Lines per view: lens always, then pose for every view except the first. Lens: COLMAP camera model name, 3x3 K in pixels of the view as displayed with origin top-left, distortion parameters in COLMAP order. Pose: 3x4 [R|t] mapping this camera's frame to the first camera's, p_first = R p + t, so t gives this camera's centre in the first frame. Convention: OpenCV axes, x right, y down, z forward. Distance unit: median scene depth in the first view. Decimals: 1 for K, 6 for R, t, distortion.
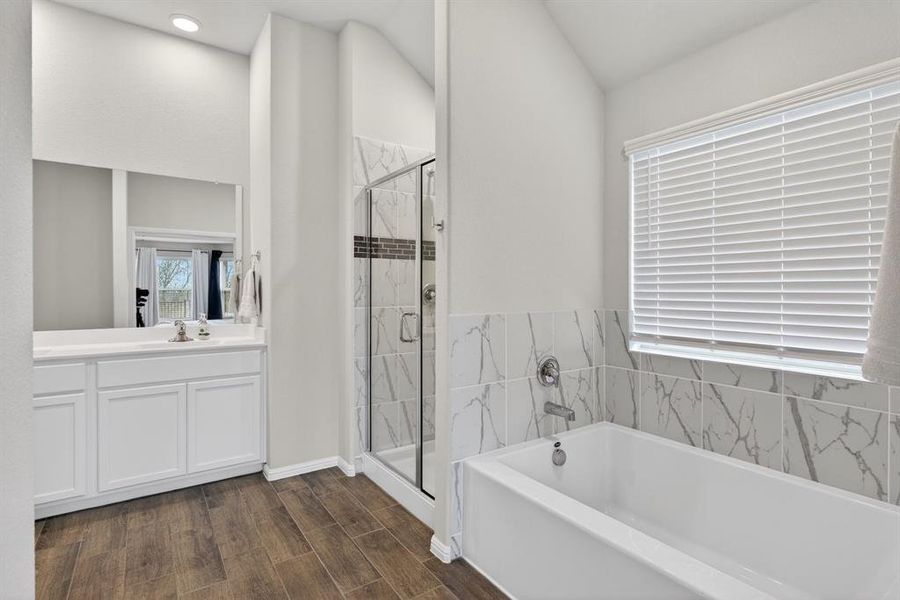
lens RADIAL K [[426.2, 0, 456.2], [0, 426.2, 297.2], [0, 0, 1]] dist [-0.010223, 0.000331]
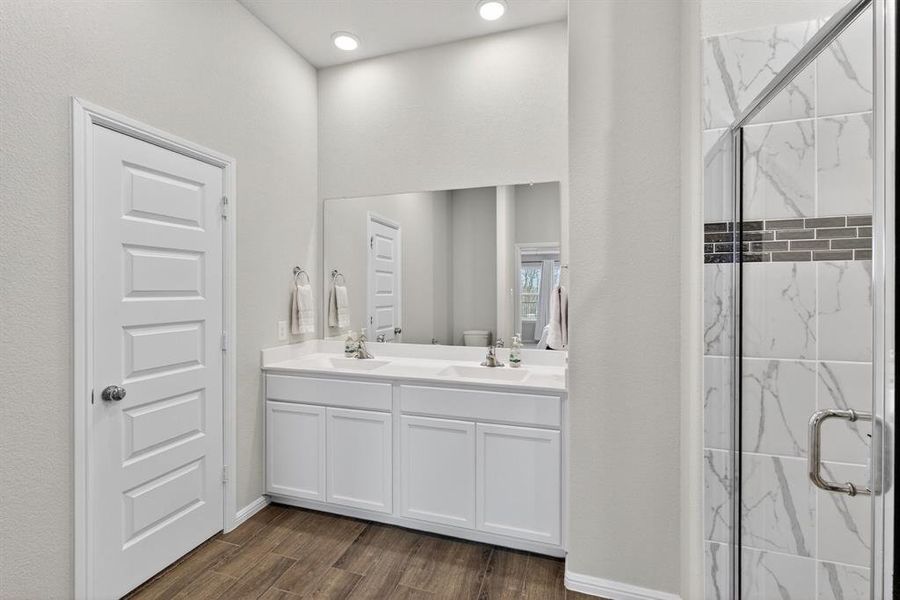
lens RADIAL K [[389.7, 0, 454.4], [0, 389.7, 291.6], [0, 0, 1]] dist [0.001439, 0.000549]
pose [[0.612313, 0.002657, -0.790611, -0.041997], [-0.014937, 0.999855, -0.008209, -0.047557], [0.790474, 0.016836, 0.612264, 0.437006]]
